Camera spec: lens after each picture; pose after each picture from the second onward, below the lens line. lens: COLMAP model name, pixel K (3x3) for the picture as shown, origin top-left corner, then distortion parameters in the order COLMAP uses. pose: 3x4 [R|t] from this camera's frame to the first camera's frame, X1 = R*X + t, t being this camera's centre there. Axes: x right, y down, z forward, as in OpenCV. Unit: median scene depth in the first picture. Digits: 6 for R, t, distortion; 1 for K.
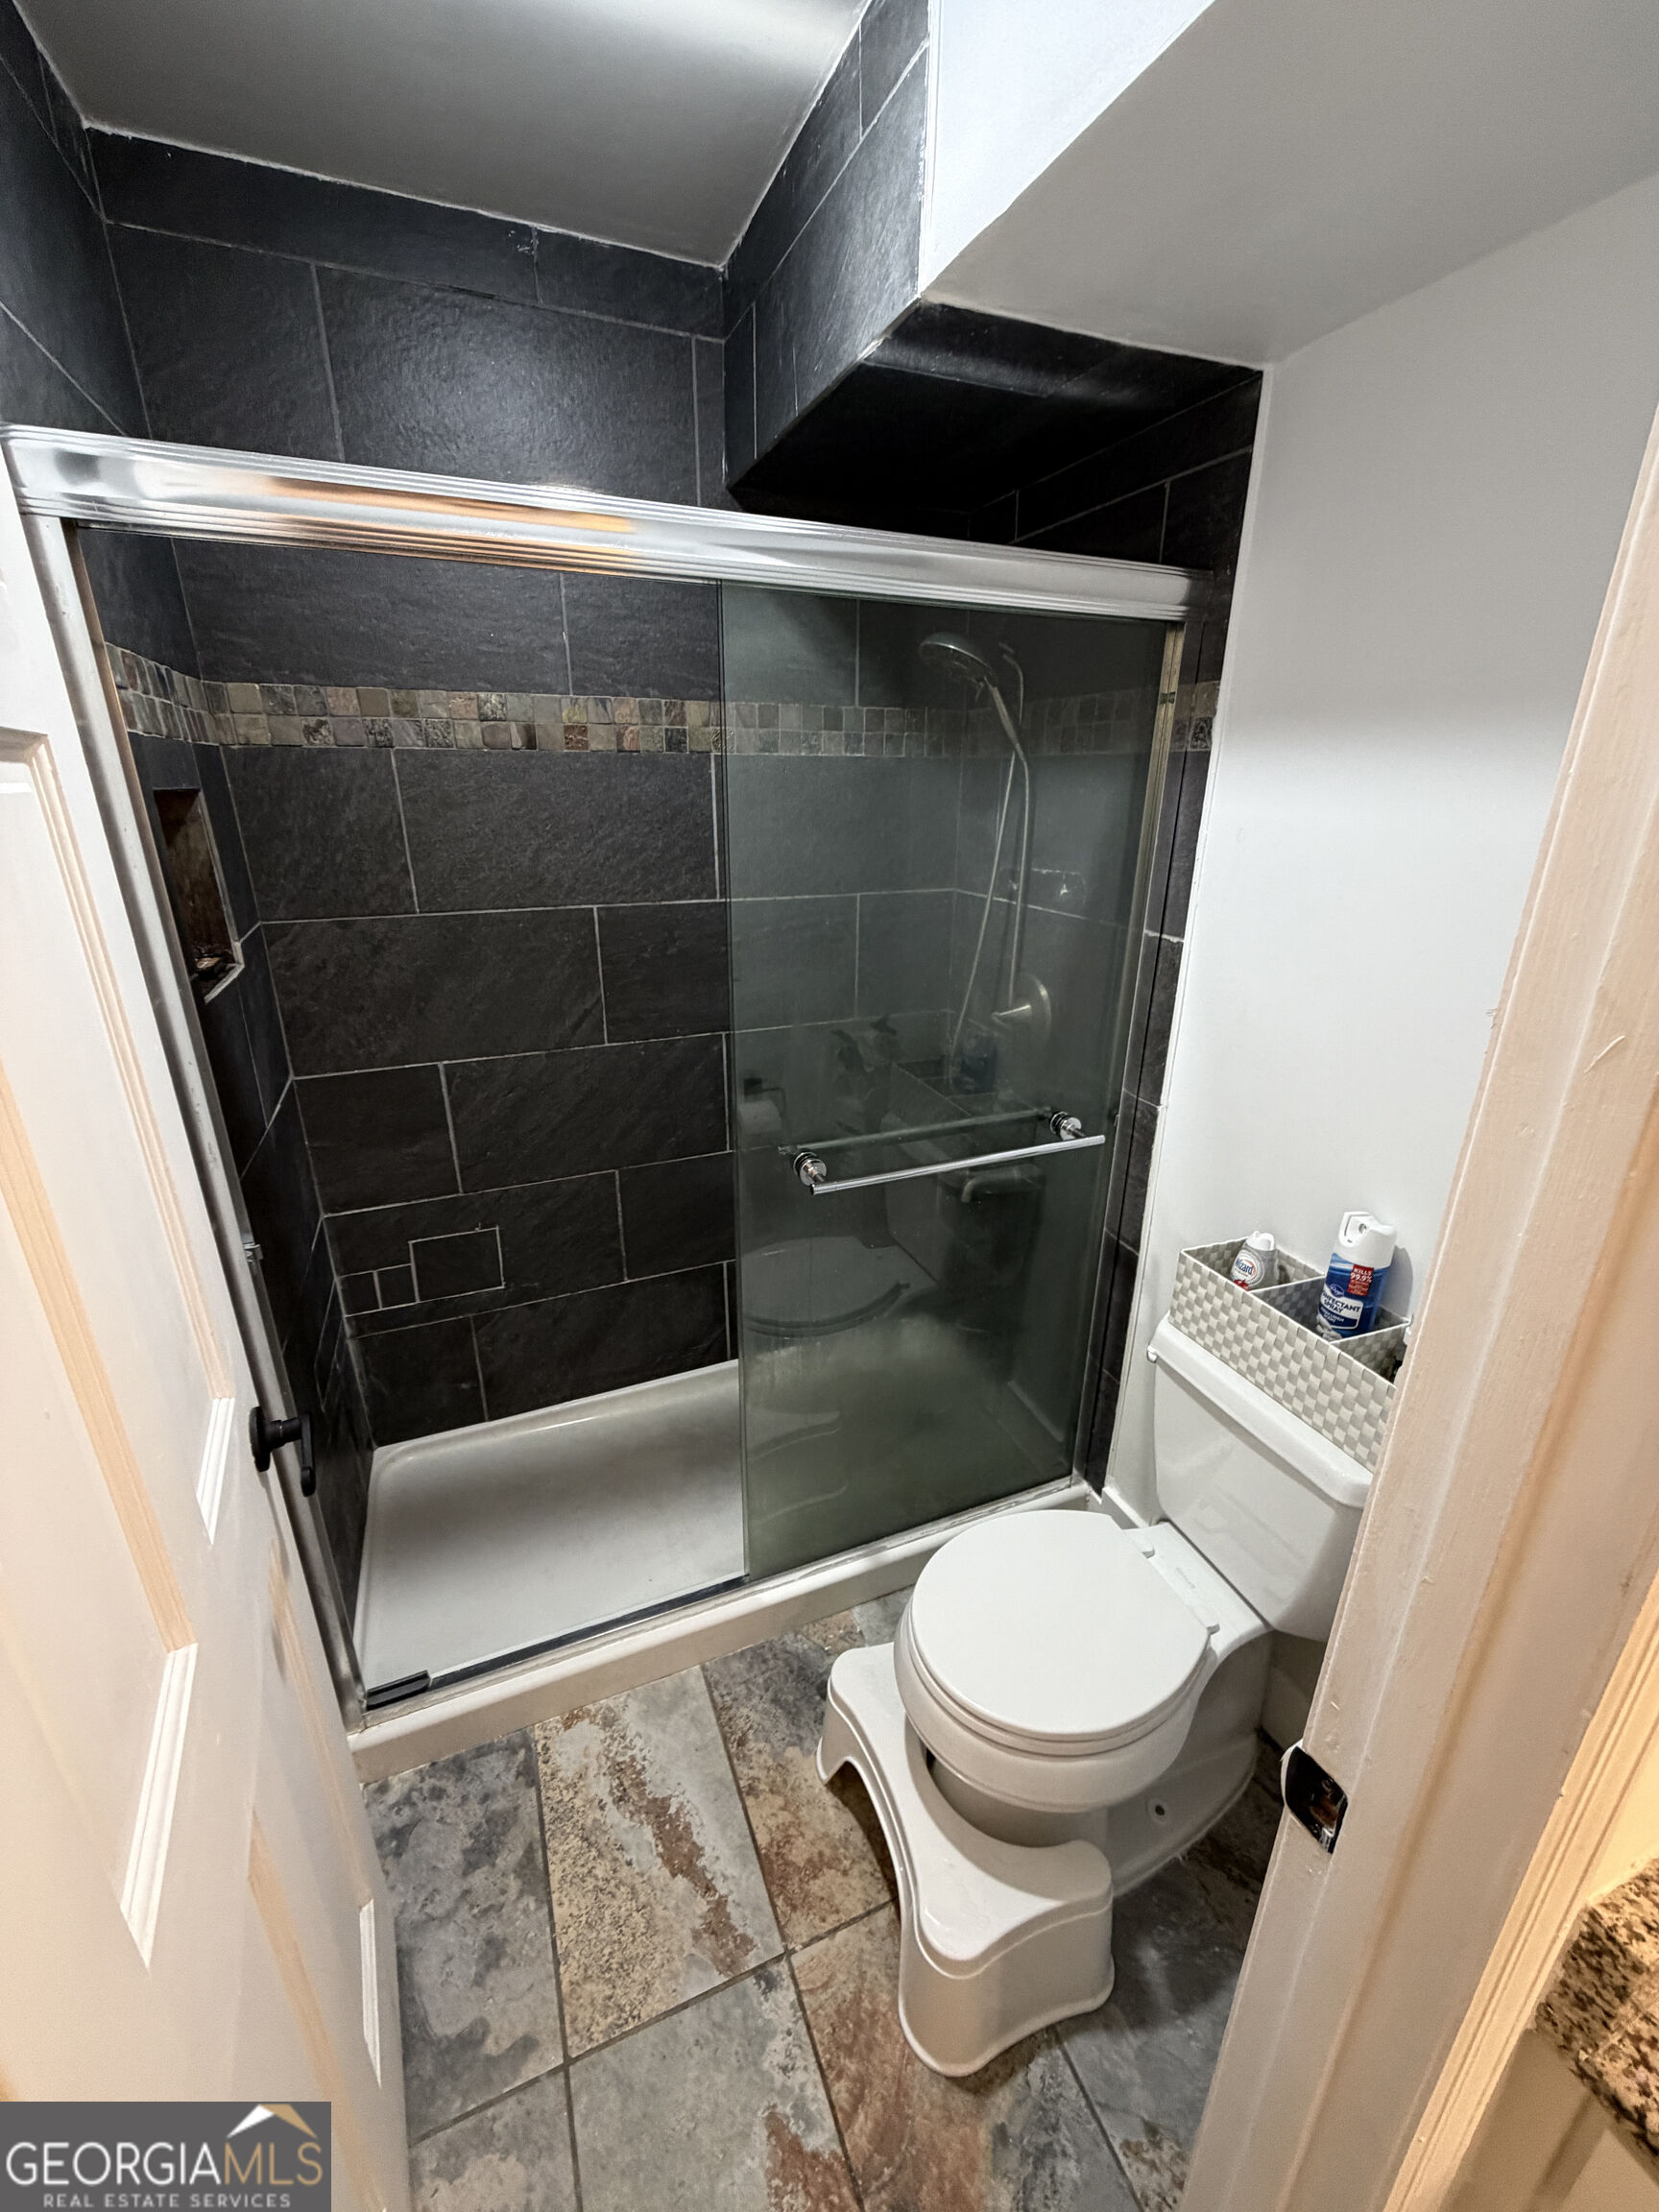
lens RADIAL K [[880.1, 0, 828.8], [0, 880.1, 1103.0], [0, 0, 1]] dist [0.000647, -0.000144]
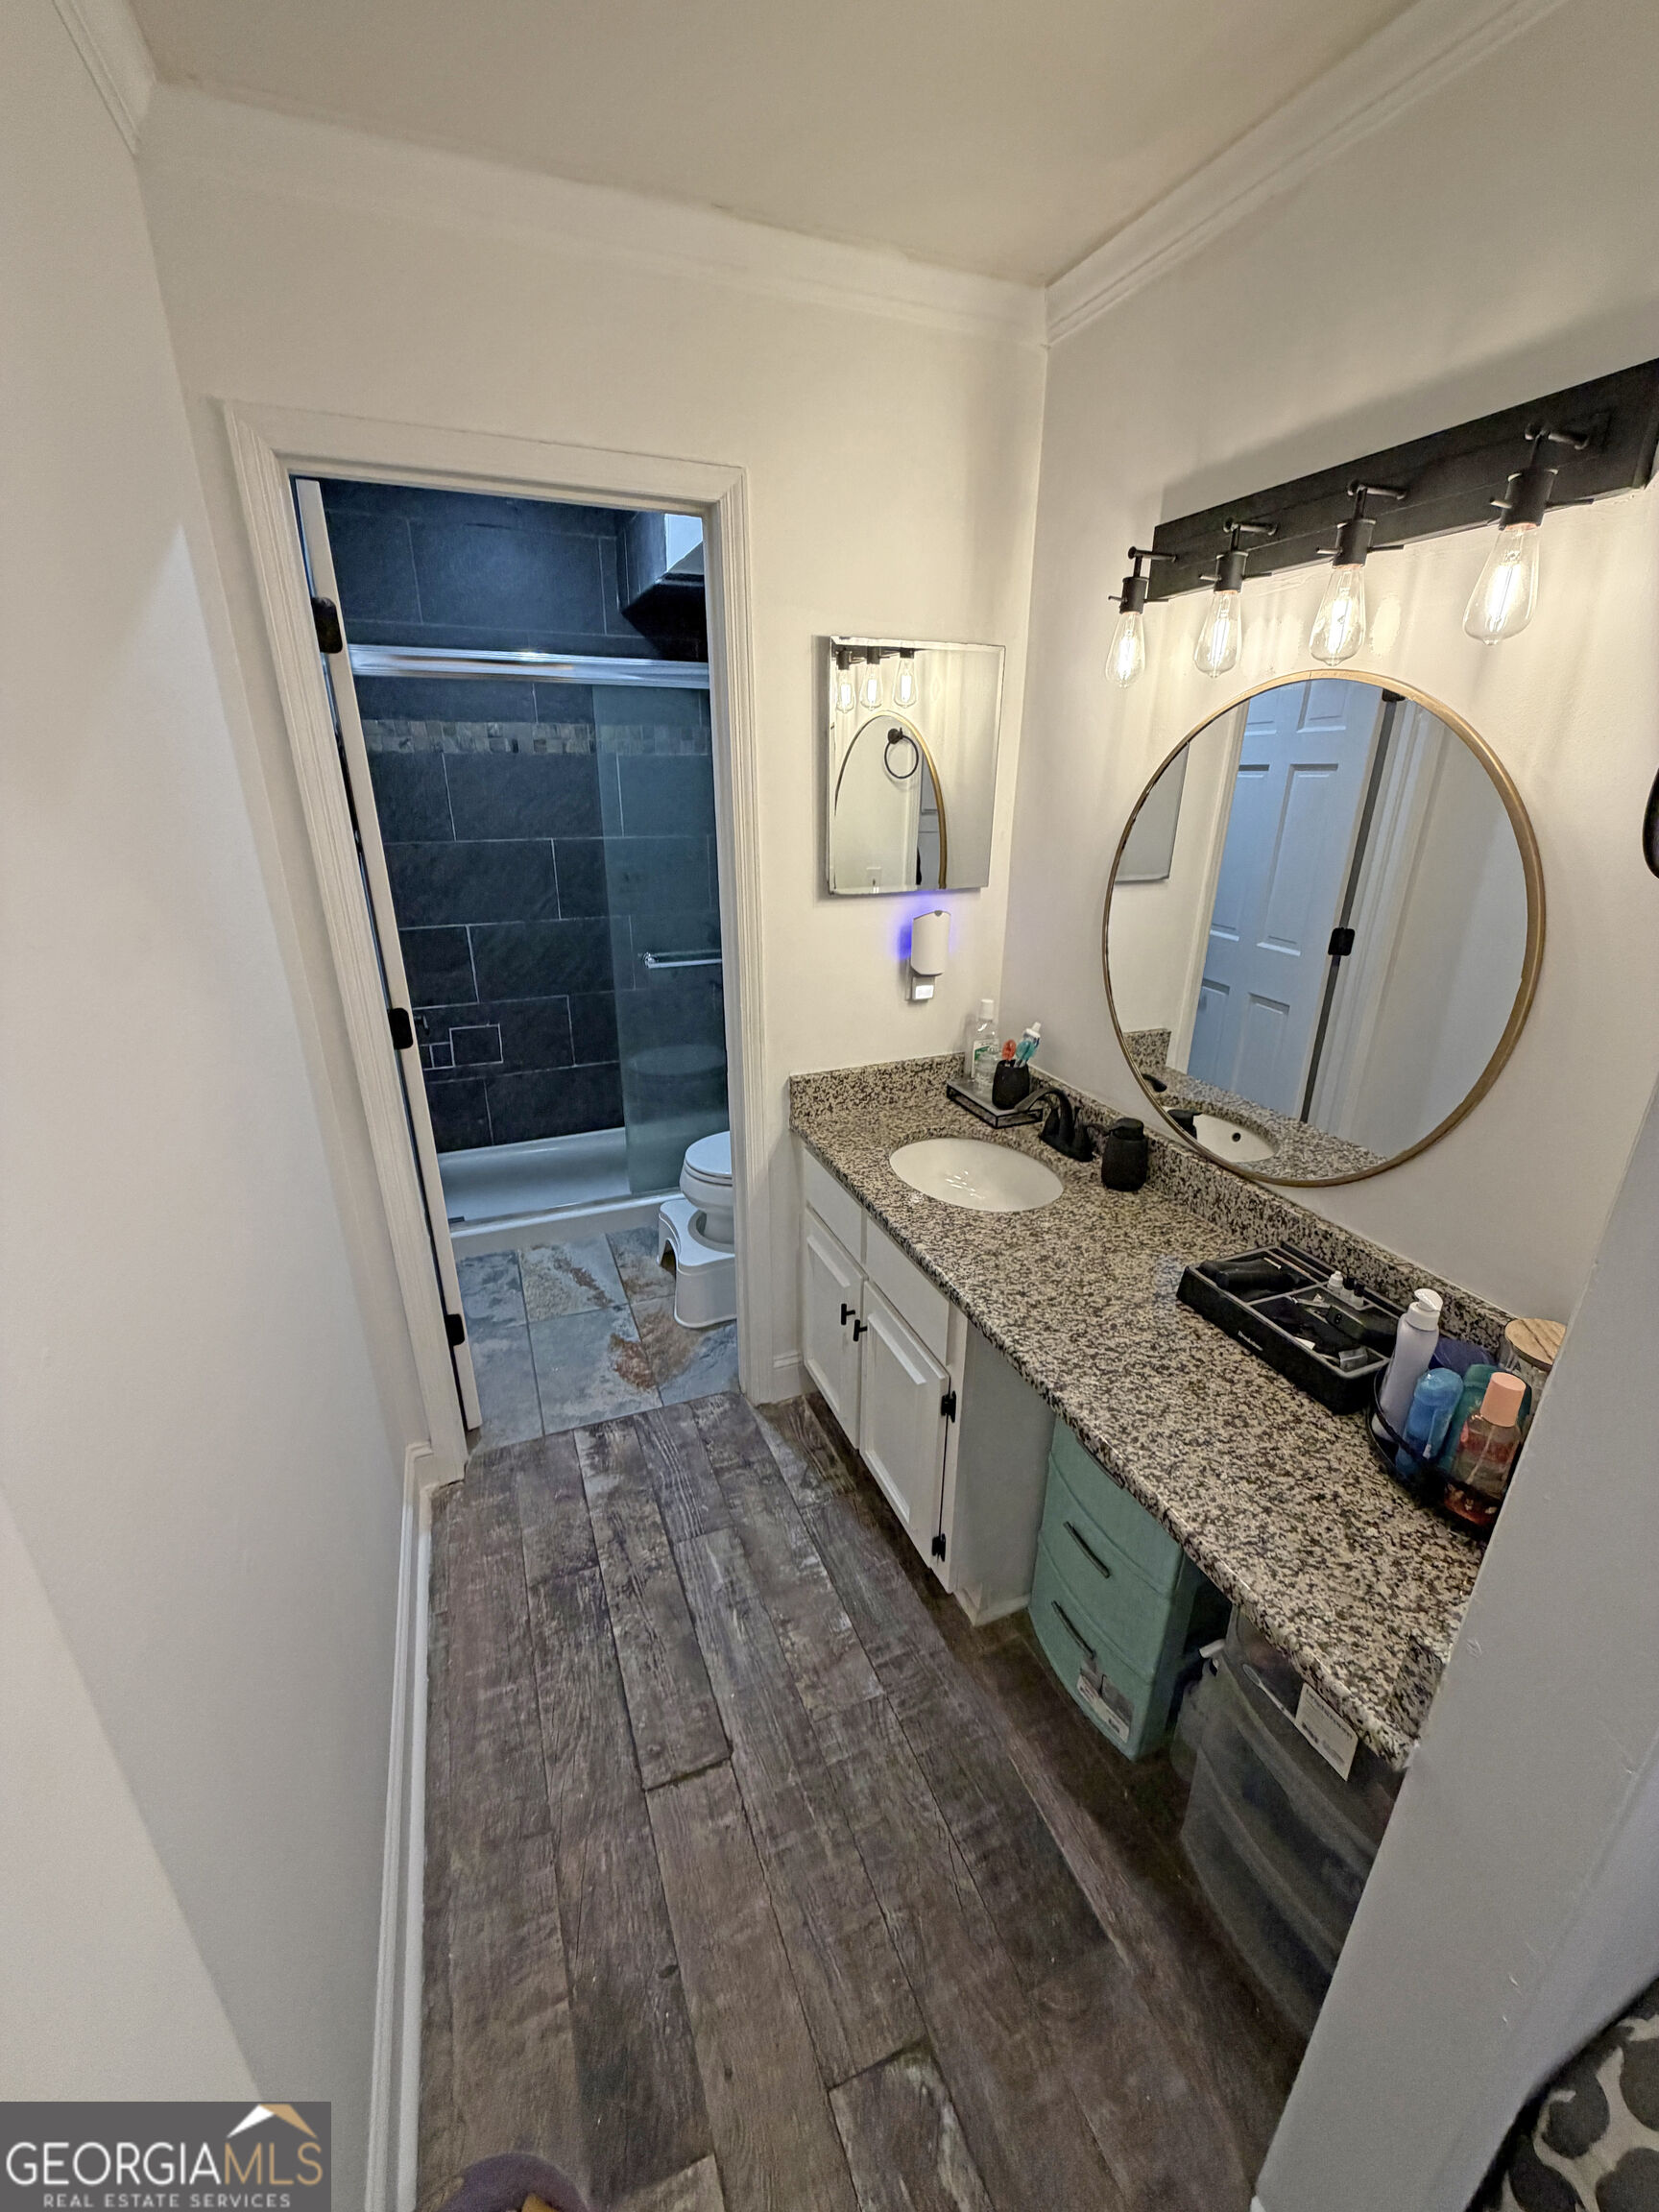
lens RADIAL K [[880.1, 0, 830.9], [0, 880.1, 1103.4], [0, 0, 1]] dist [0.000647, -0.000144]
pose [[0.999989, 0.001818, -0.004397, 0.360669], [-0.001771, 0.999940, 0.010793, 0.340022], [0.004417, -0.010785, 0.999932, -0.924870]]
